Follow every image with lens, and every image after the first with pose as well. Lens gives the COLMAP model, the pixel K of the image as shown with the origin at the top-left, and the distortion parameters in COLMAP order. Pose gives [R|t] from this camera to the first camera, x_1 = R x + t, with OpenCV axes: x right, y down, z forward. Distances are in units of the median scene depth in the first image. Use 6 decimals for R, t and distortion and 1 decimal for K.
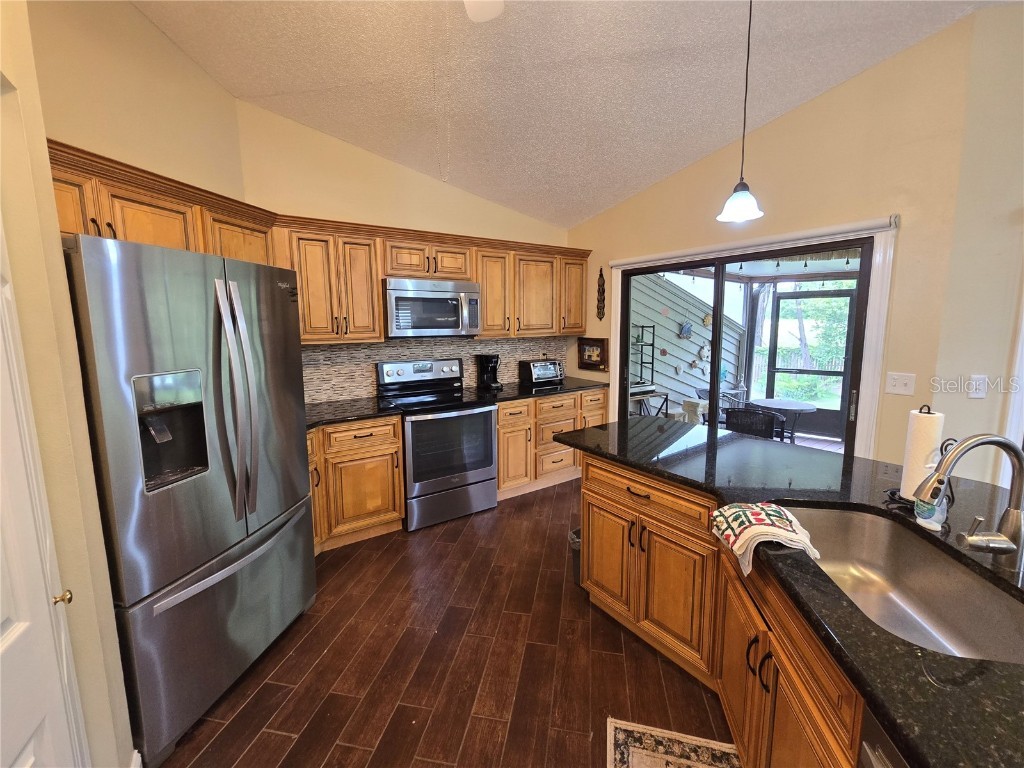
lens RADIAL K [[425.6, 0, 512.8], [0, 425.6, 374.8], [0, 0, 1]] dist [-0.000340, 0.000196]
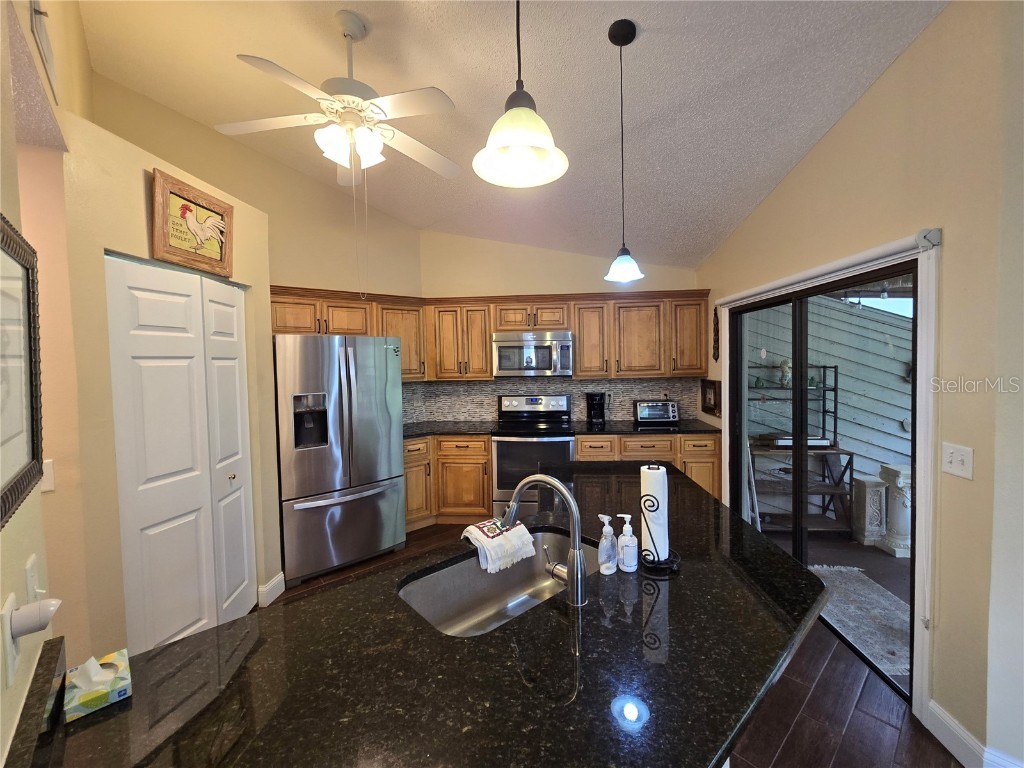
lens RADIAL K [[425.6, 0, 512.8], [0, 425.6, 374.8], [0, 0, 1]] dist [-0.000340, 0.000196]
pose [[0.782642, 0.018091, -0.622209, 0.492363], [-0.065983, 0.996357, -0.054027, -0.021046], [0.618965, 0.083339, 0.780985, -0.009096]]
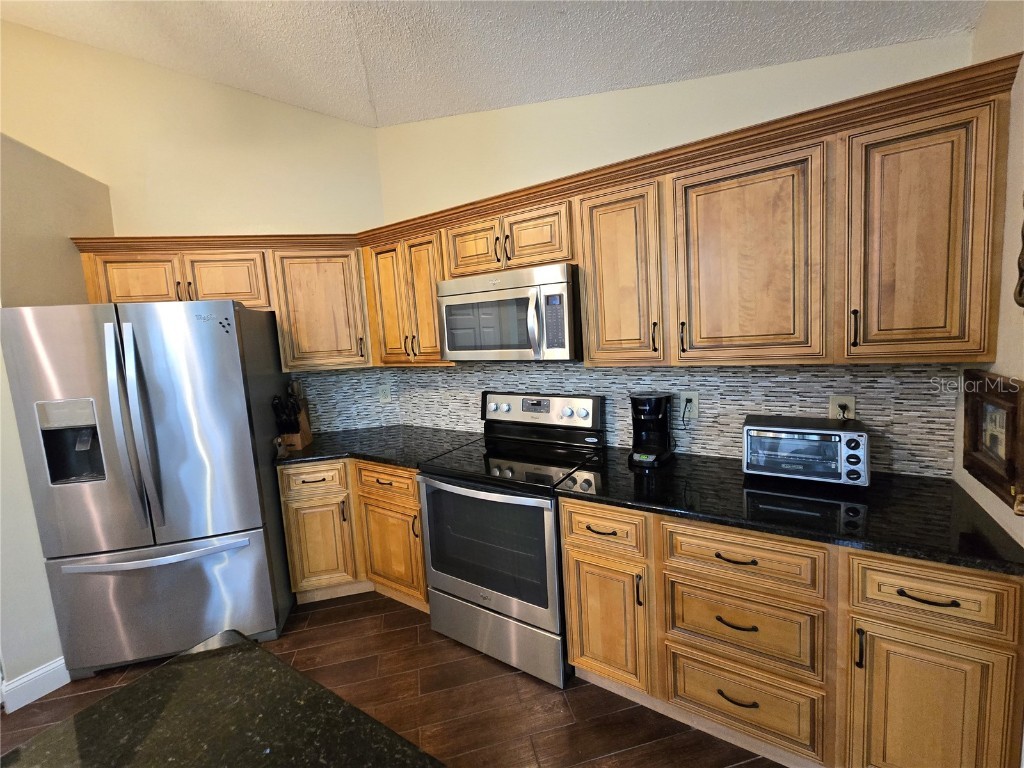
lens RADIAL K [[425.6, 0, 512.8], [0, 425.6, 374.8], [0, 0, 1]] dist [-0.000340, 0.000196]
pose [[0.388504, 0.079135, -0.918043, 0.364884], [-0.062463, 0.996275, 0.059445, -0.096751], [0.919328, 0.034249, 0.392000, 0.684132]]
